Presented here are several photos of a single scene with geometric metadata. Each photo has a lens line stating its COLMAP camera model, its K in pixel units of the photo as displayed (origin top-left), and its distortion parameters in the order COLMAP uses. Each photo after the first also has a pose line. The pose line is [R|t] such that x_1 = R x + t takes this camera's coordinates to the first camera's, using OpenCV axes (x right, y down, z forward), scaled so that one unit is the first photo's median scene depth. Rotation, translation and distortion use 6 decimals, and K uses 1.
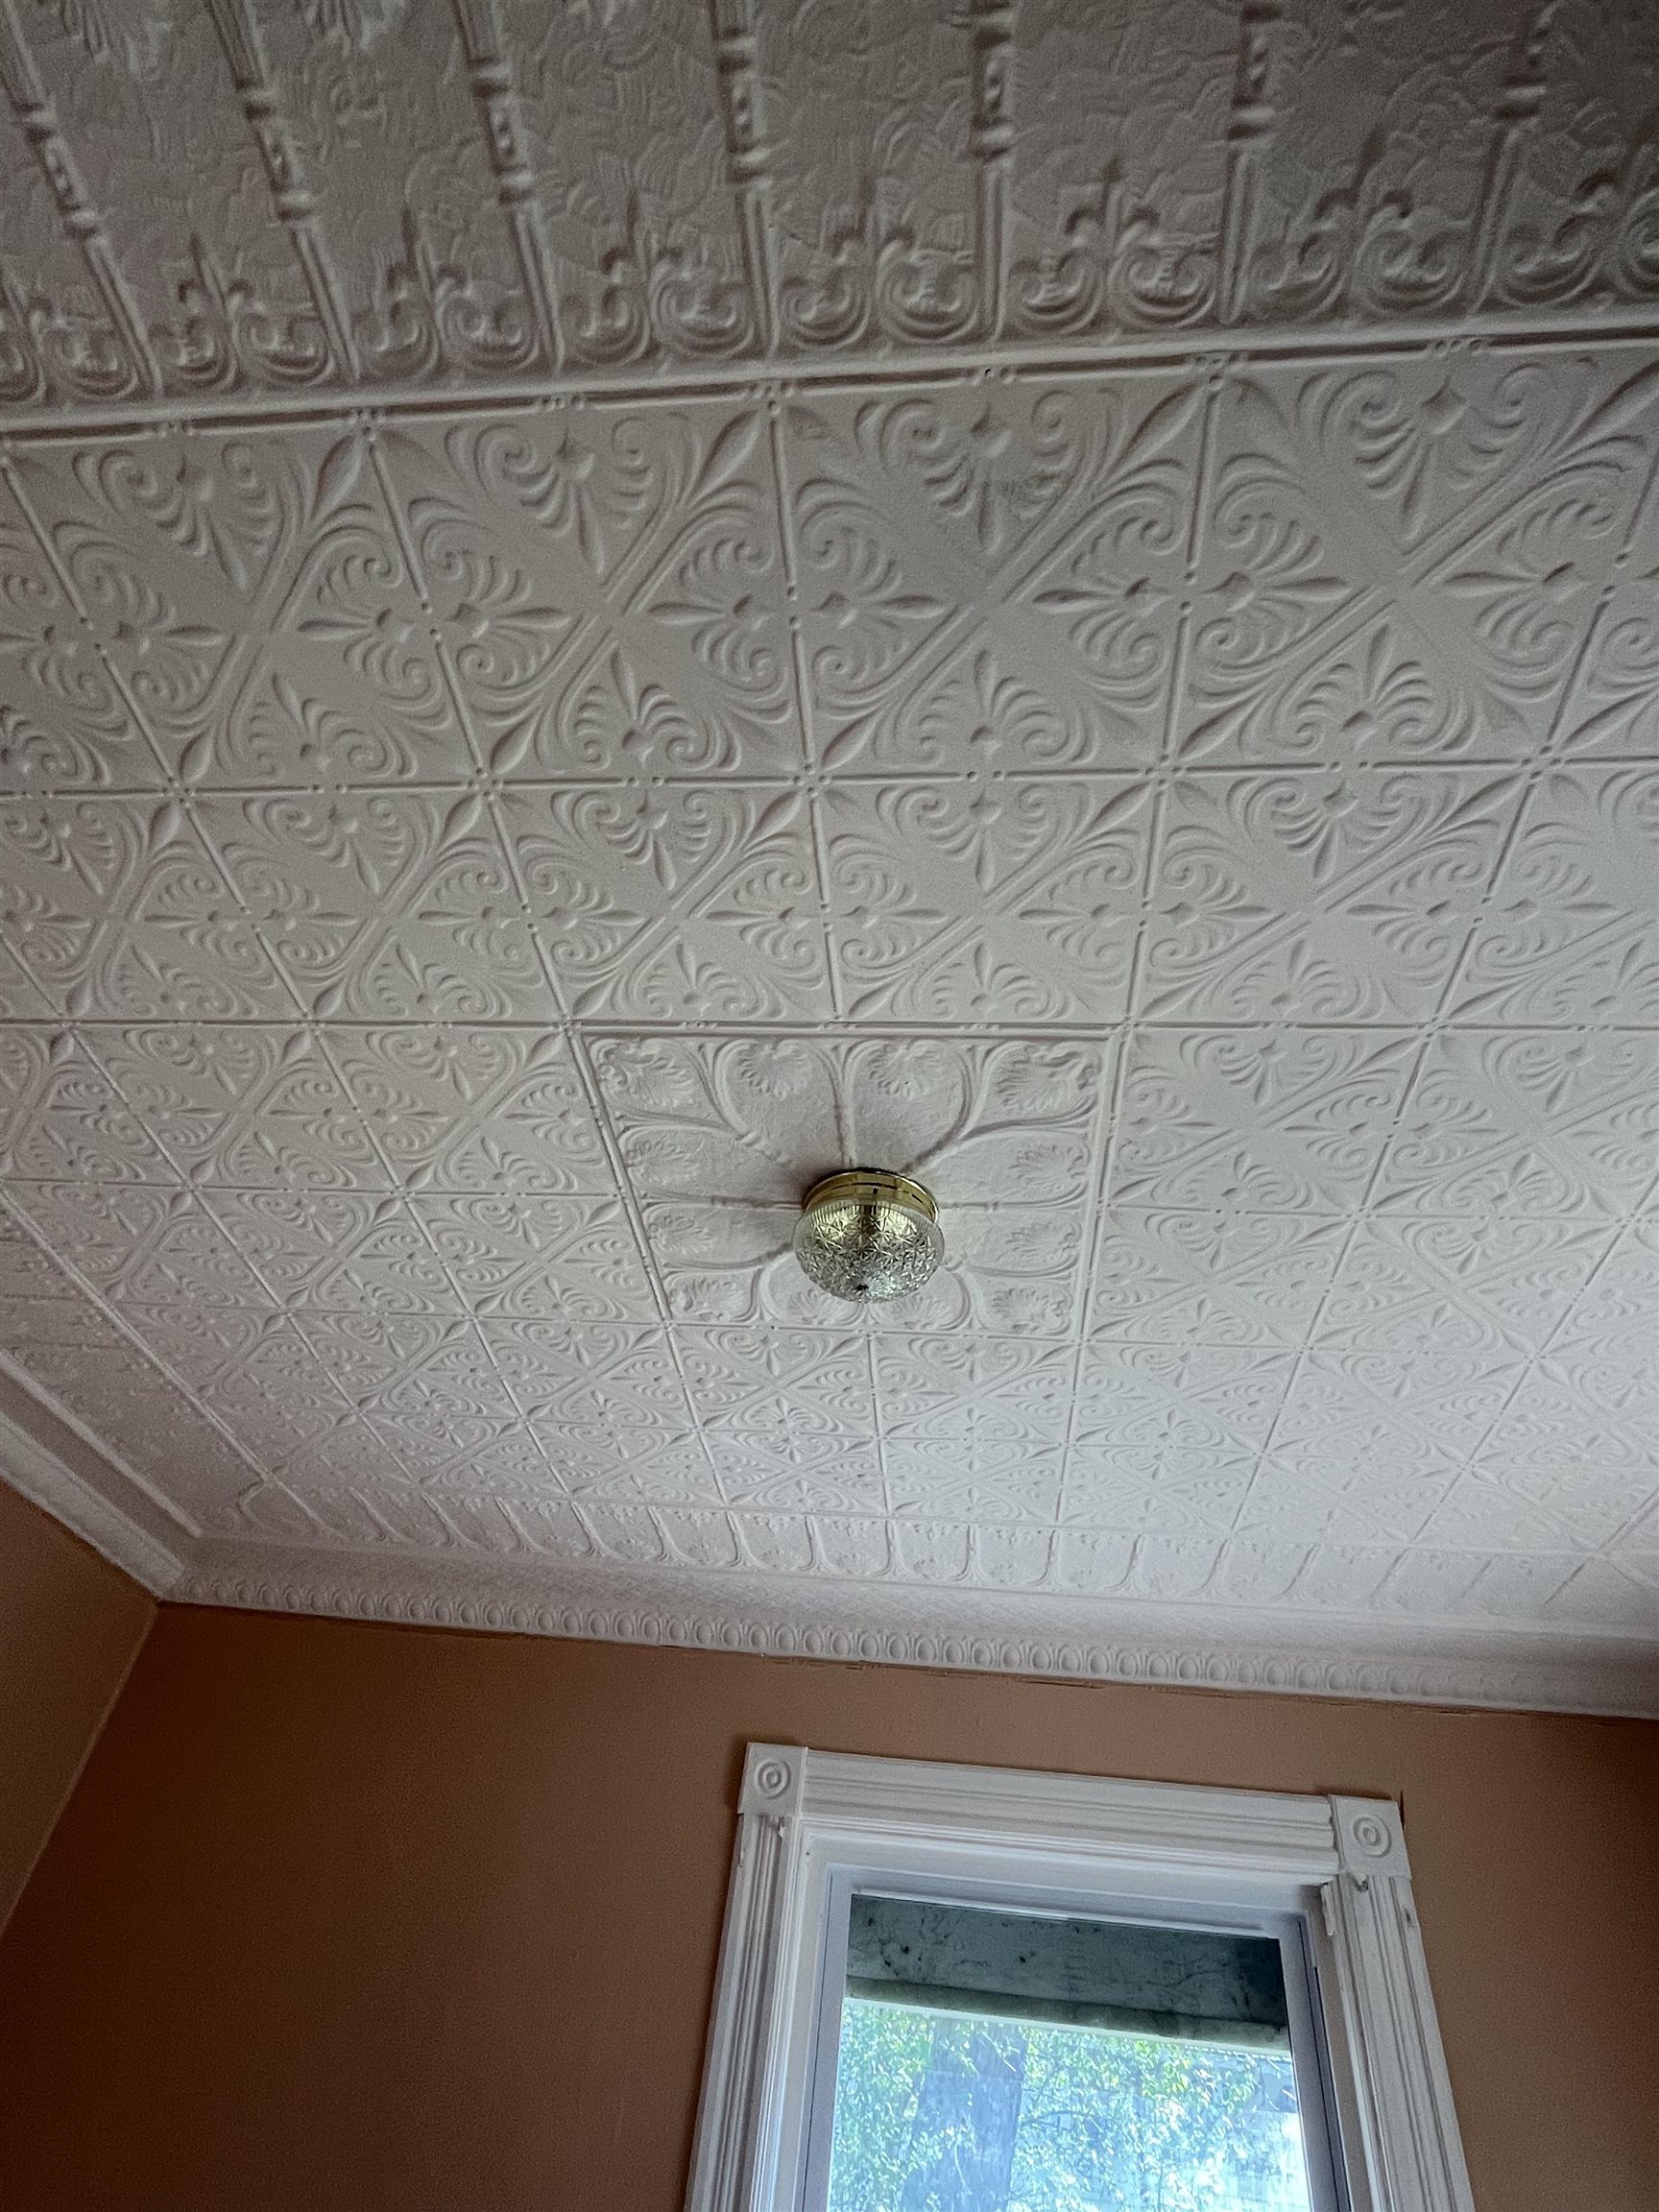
lens RADIAL K [[1163.4, 0, 839.8], [0, 1163.4, 1096.7], [0, 0, 1]] dist [-0.002412, -0.001081]
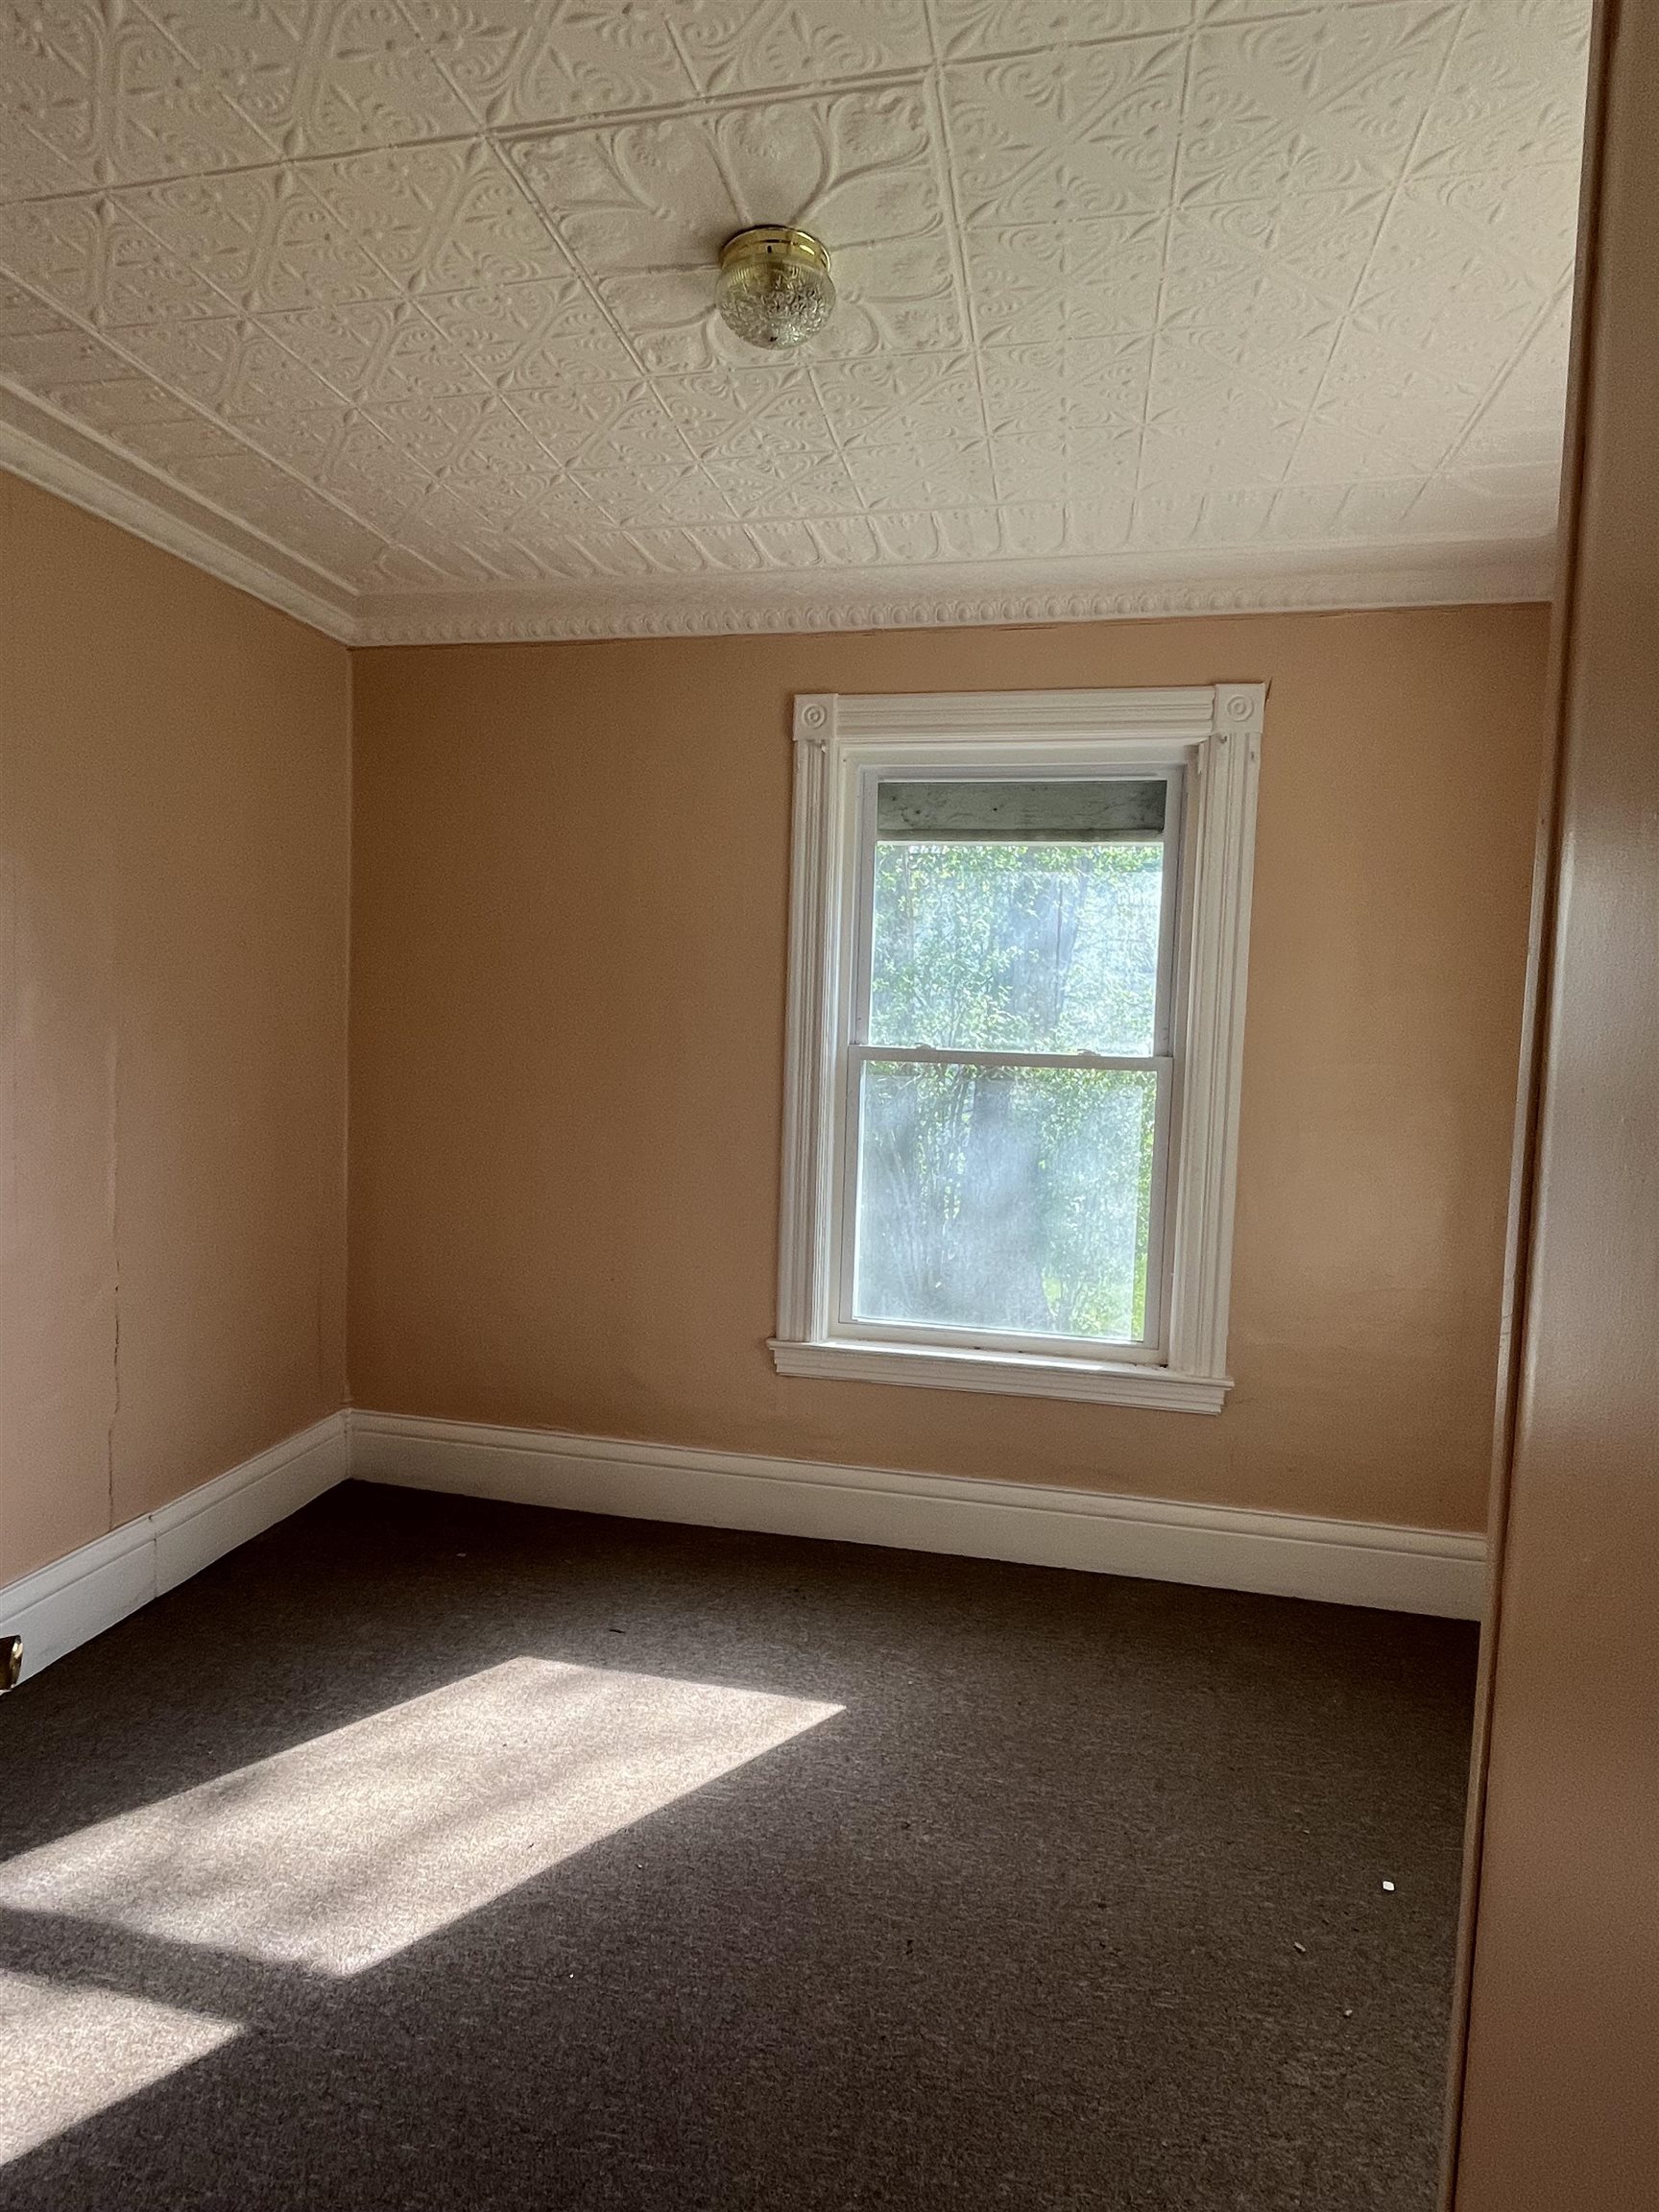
lens RADIAL K [[1163.4, 0, 833.5], [0, 1163.4, 1099.4], [0, 0, 1]] dist [-0.002412, -0.001081]
pose [[0.989500, -0.060981, -0.131039, 0.158362], [0.137243, 0.680740, 0.719554, -0.141565], [0.045324, -0.729982, 0.681962, -0.389926]]
